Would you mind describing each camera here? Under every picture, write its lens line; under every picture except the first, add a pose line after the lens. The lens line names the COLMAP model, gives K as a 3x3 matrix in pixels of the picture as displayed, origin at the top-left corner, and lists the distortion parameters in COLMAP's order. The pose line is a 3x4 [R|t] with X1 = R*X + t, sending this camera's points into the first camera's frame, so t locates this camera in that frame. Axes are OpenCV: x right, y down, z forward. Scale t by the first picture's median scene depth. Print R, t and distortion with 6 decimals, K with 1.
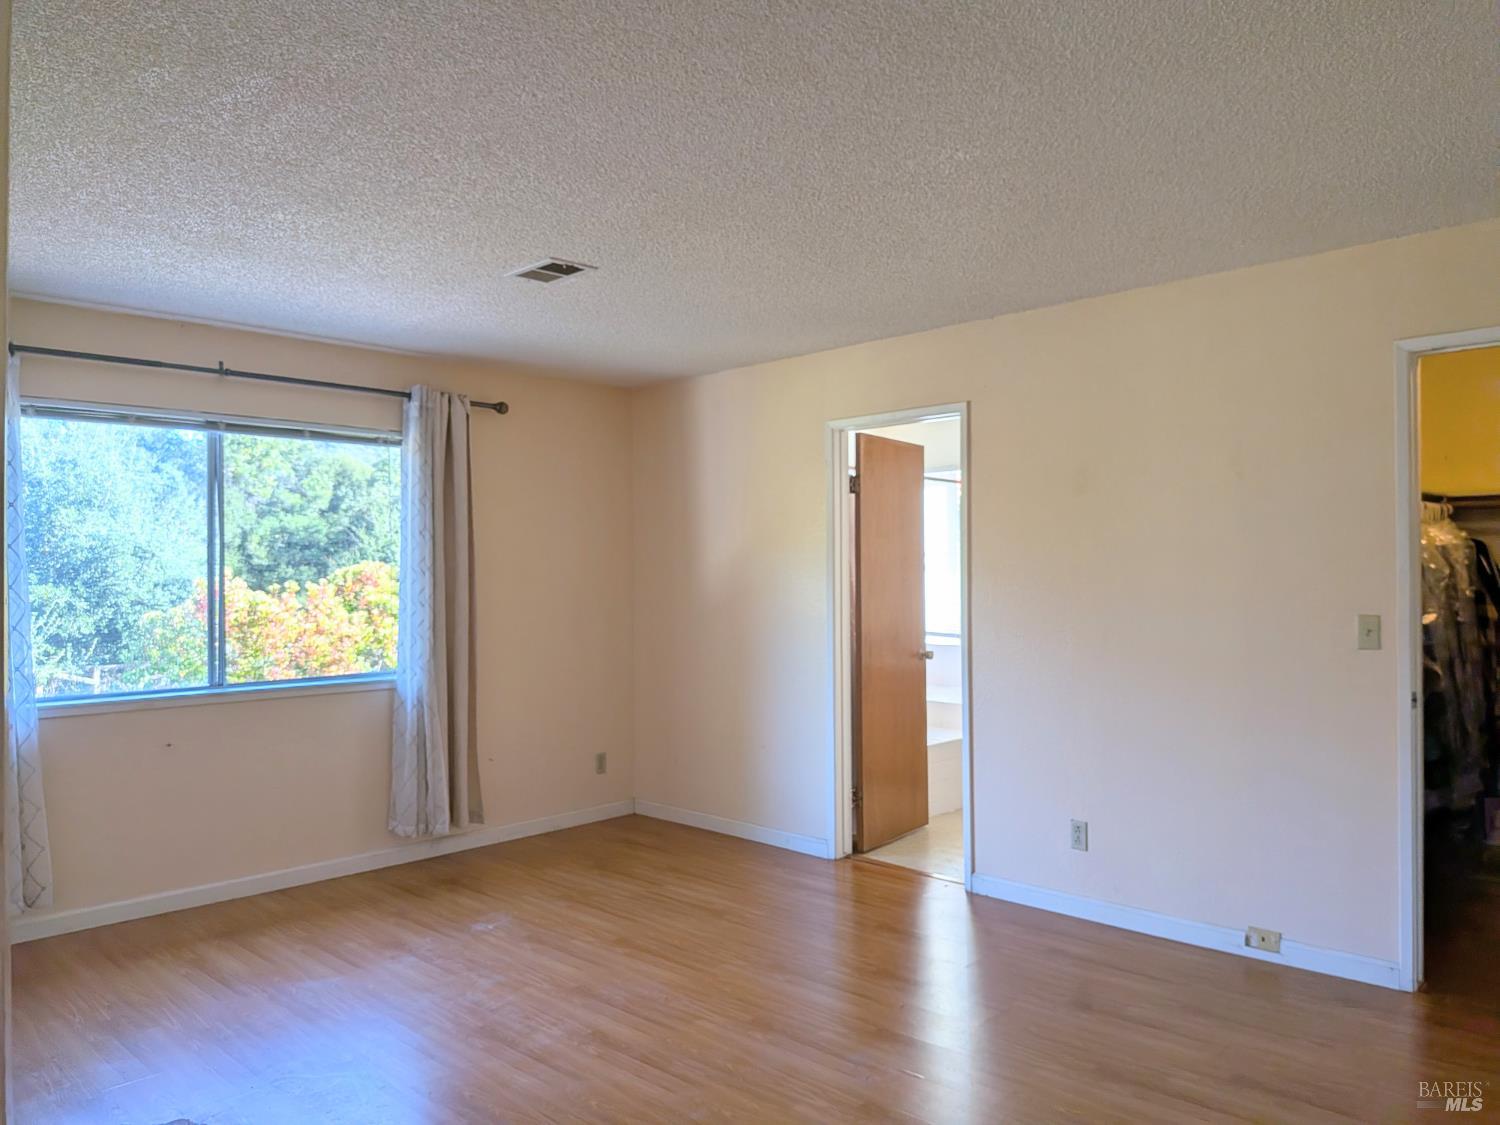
lens RADIAL K [[1092.3, 0, 750.0], [0, 1092.3, 562.5], [0, 0, 1]] dist [0.045769, -0.096745]
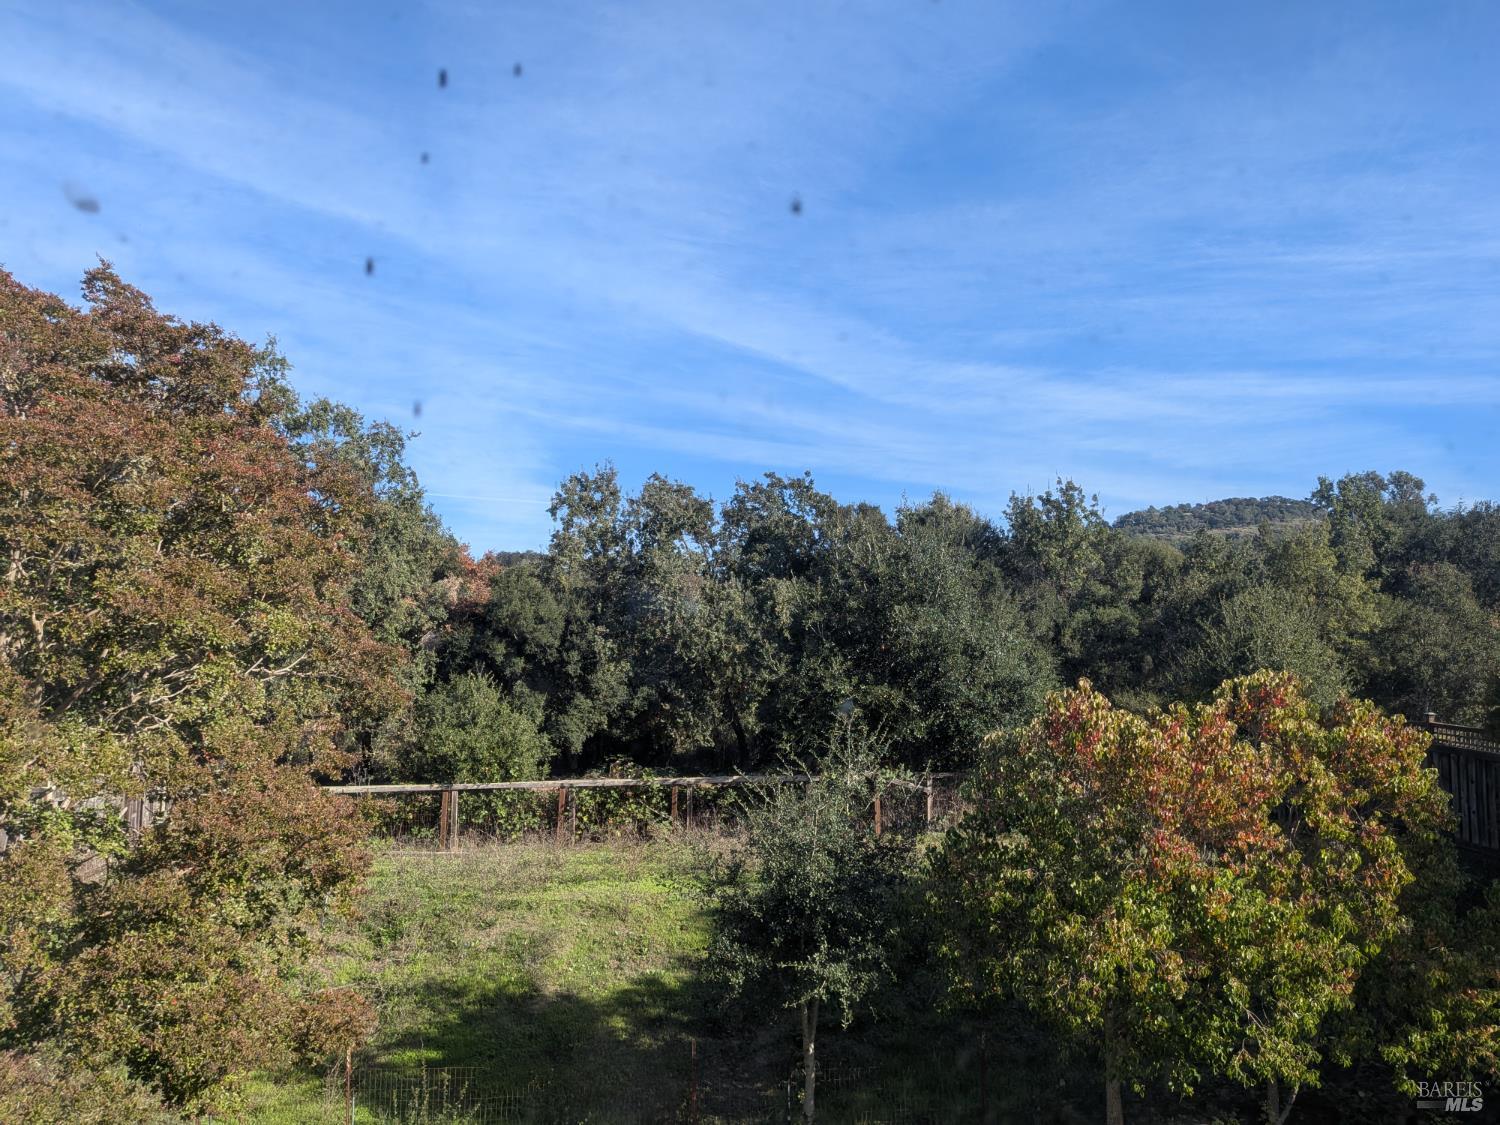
lens RADIAL K [[1092.3, 0, 750.0], [0, 1092.3, 562.5], [0, 0, 1]] dist [0.045769, -0.096745]
pose [[0.766819, -0.047881, -0.640075, -0.102846], [-0.005155, 0.996722, -0.080736, -0.007762], [0.641843, 0.065209, 0.764059, 0.169794]]
